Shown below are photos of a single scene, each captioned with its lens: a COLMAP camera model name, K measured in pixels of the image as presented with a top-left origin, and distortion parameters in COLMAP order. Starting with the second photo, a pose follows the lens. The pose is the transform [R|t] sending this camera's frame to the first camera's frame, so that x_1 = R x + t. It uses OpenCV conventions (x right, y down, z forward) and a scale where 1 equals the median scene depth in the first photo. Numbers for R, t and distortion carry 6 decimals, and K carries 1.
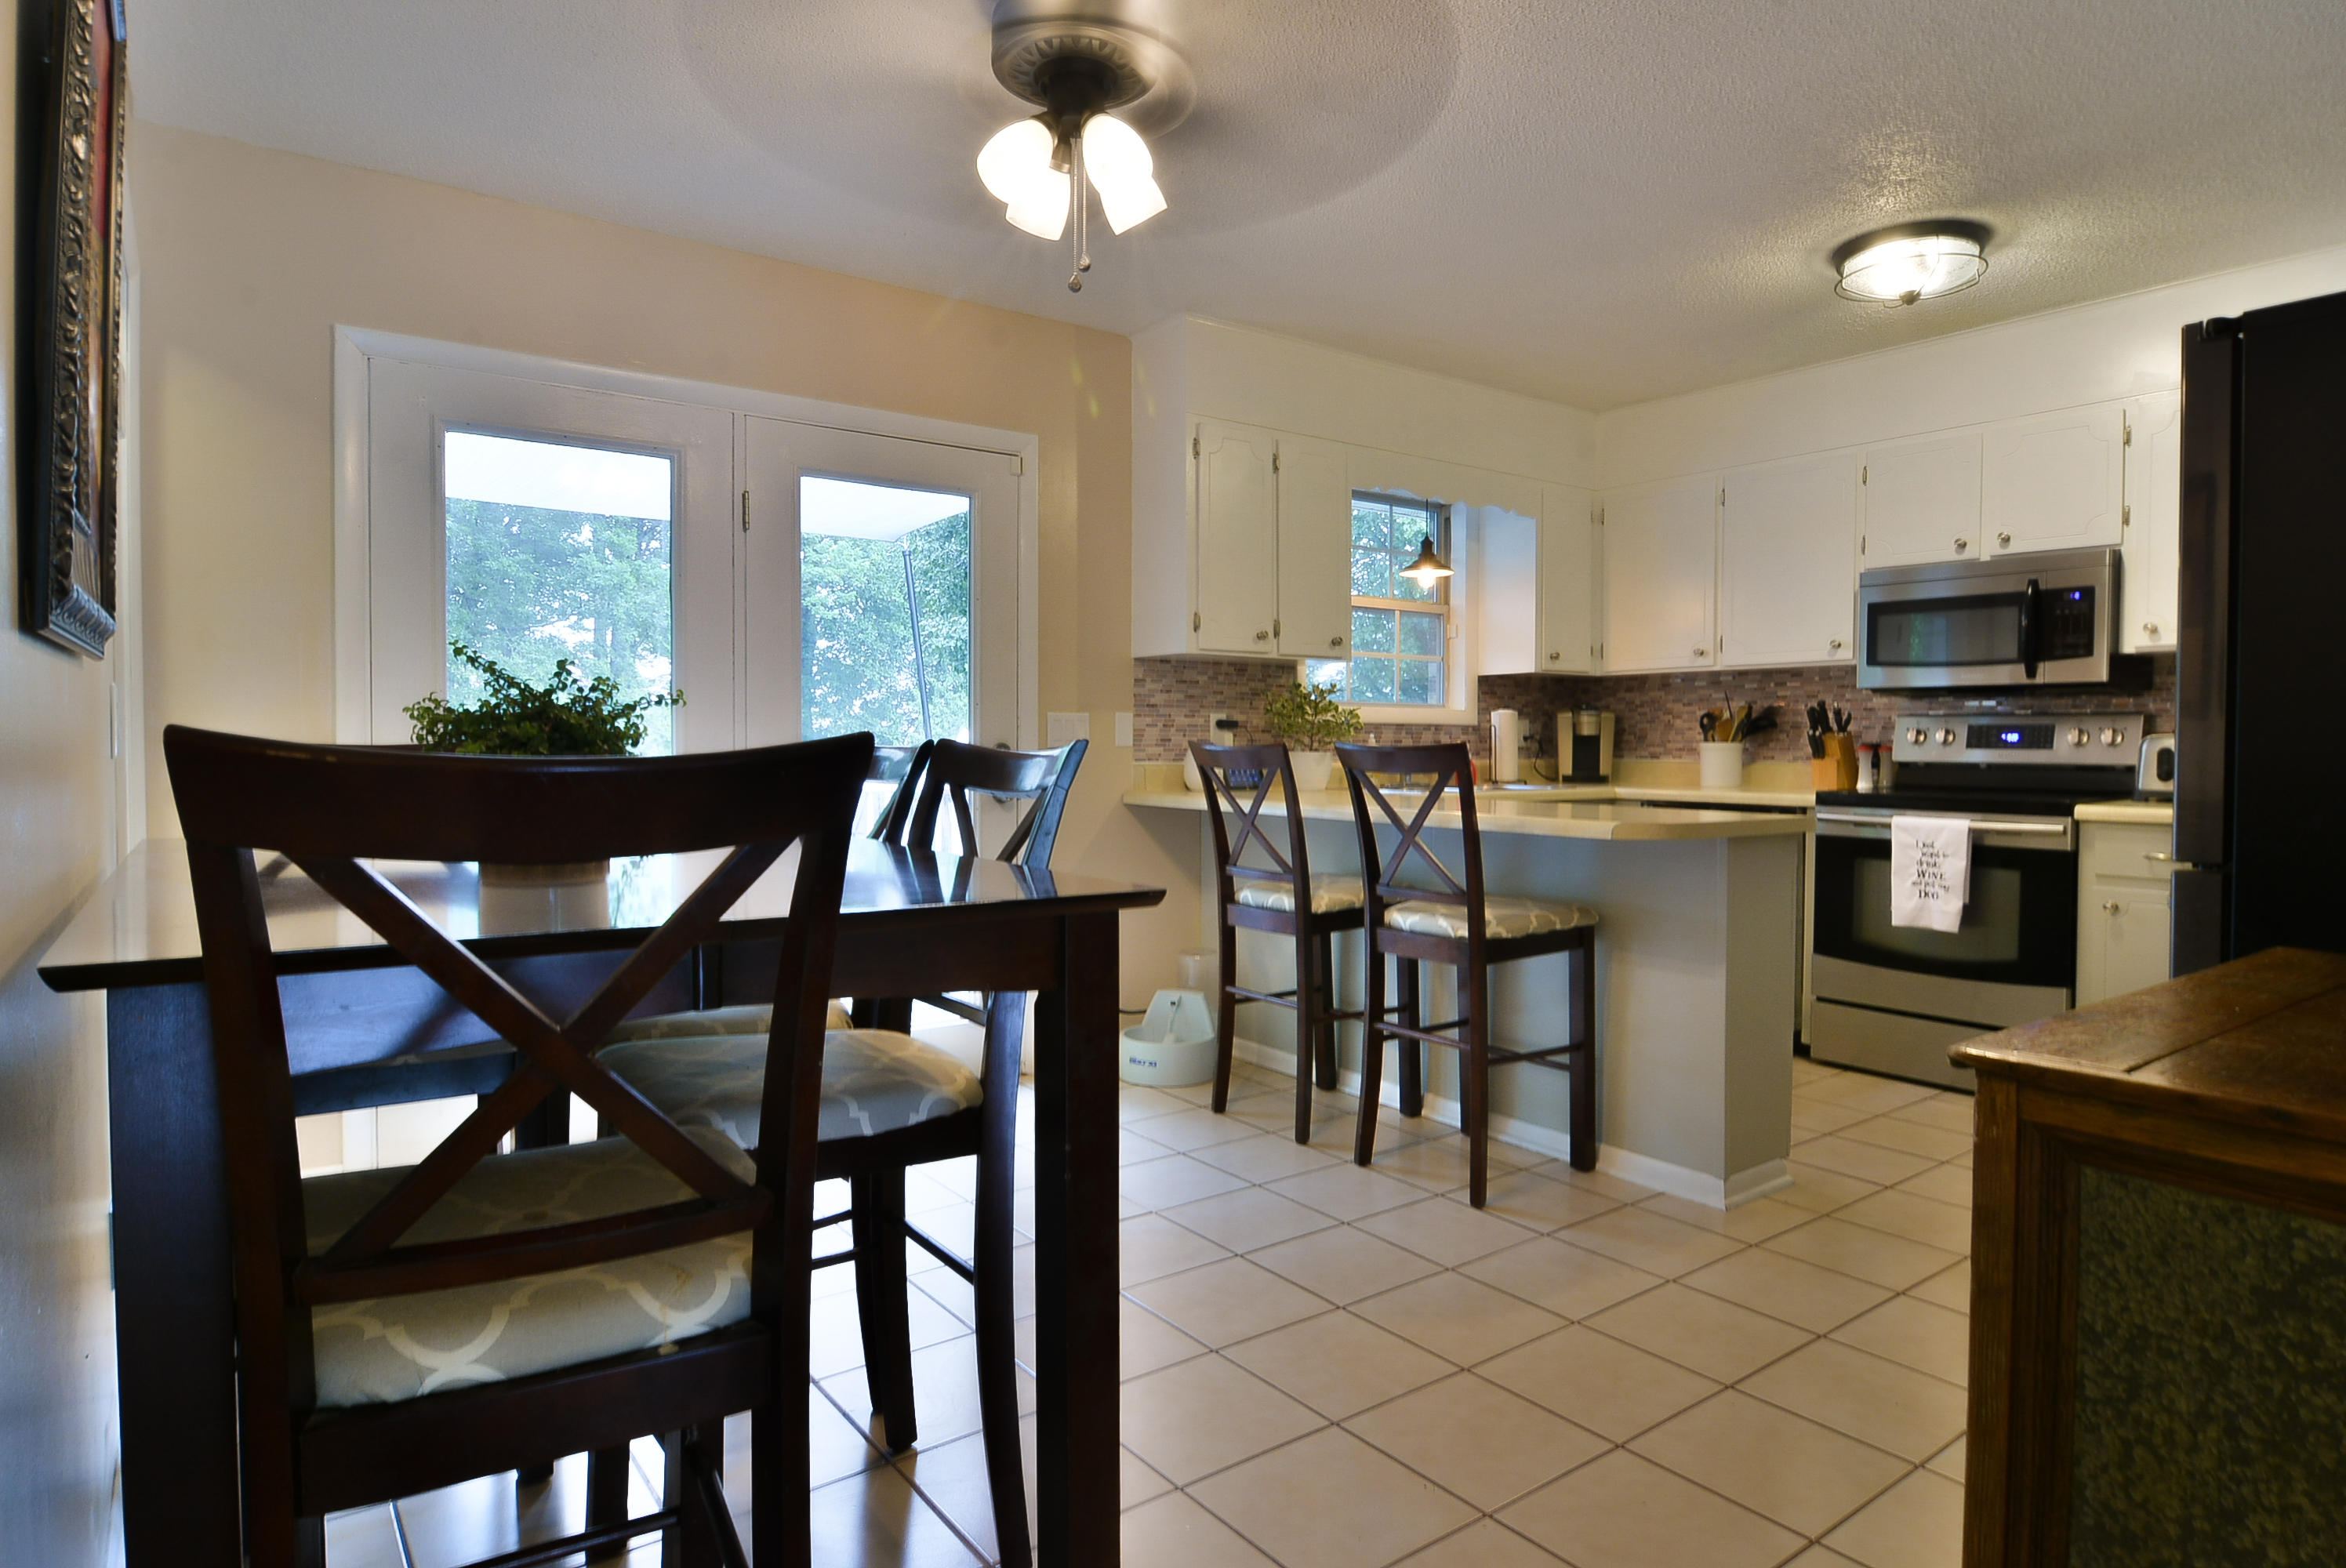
lens RADIAL K [[1261.3, 0, 1170.3], [0, 1261.3, 776.5], [0, 0, 1]] dist [-0.014077, -0.005107]
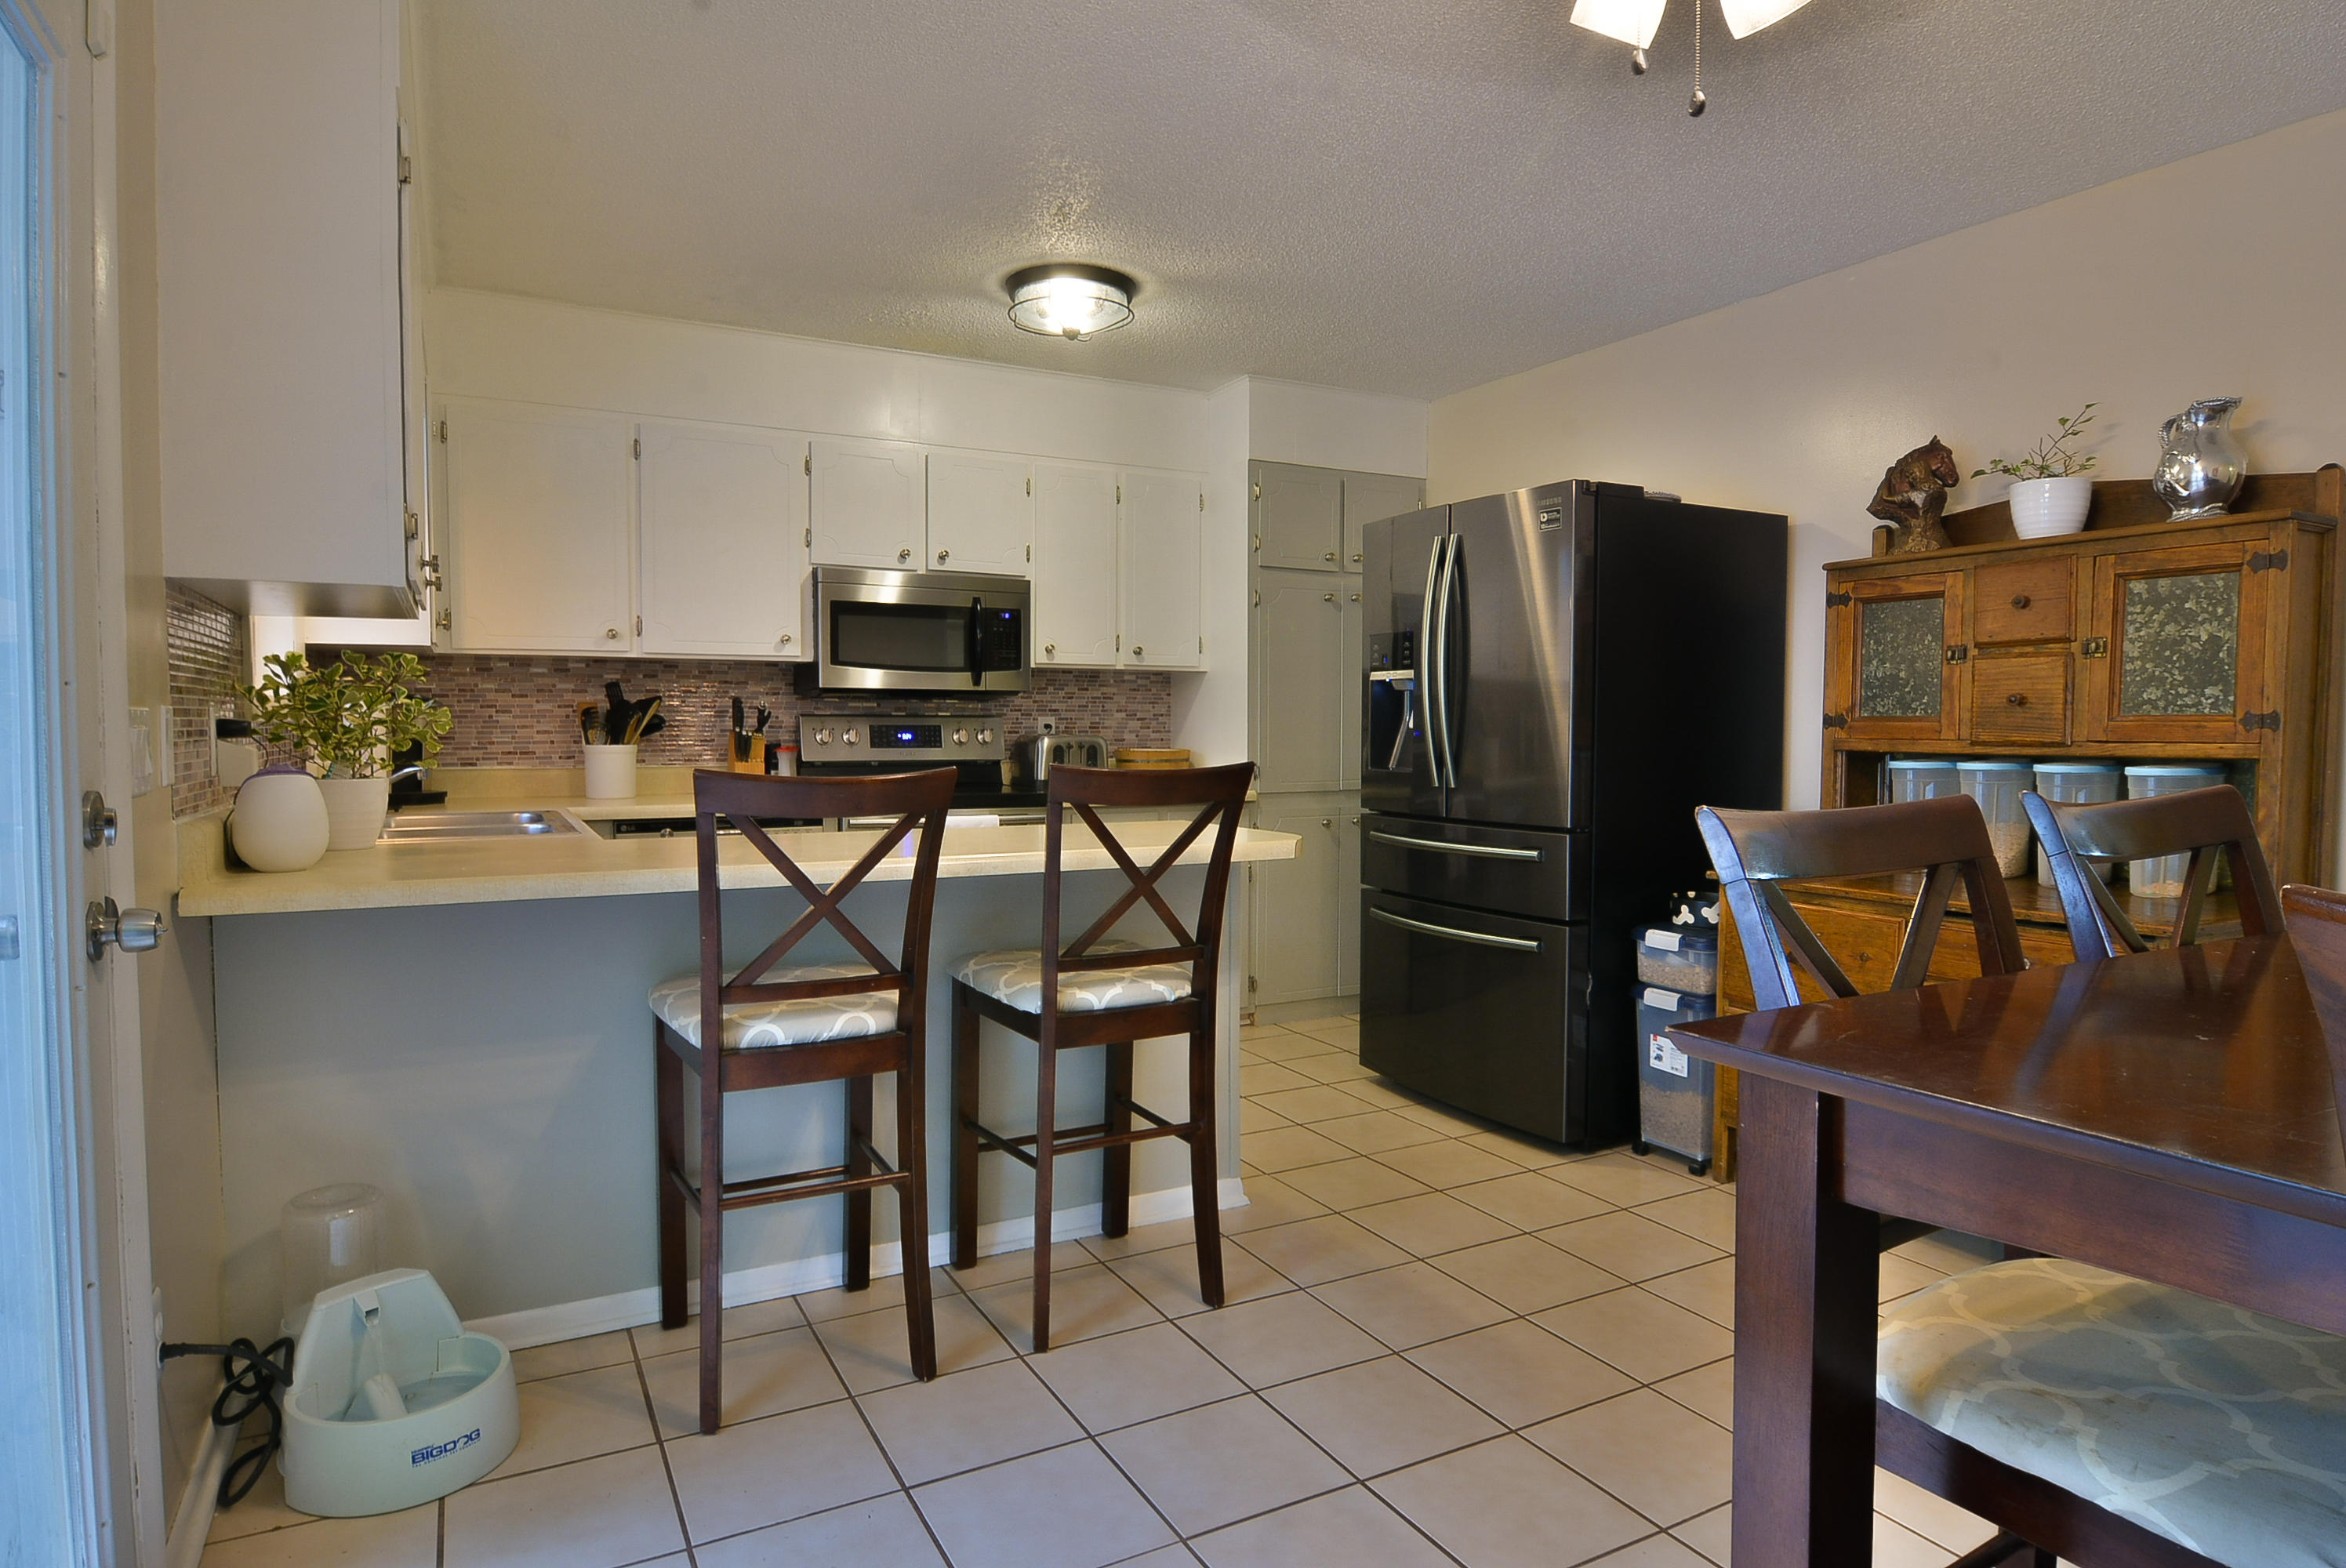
lens RADIAL K [[1331.0, 0, 1169.7], [0, 1331.0, 779.6], [0, 0, 1]] dist [0.004130, 0.000375]
pose [[0.159306, -0.050055, 0.985959, -0.459415], [0.025743, 0.998585, 0.046536, -0.044536], [-0.986893, 0.017968, 0.160370, 0.624647]]
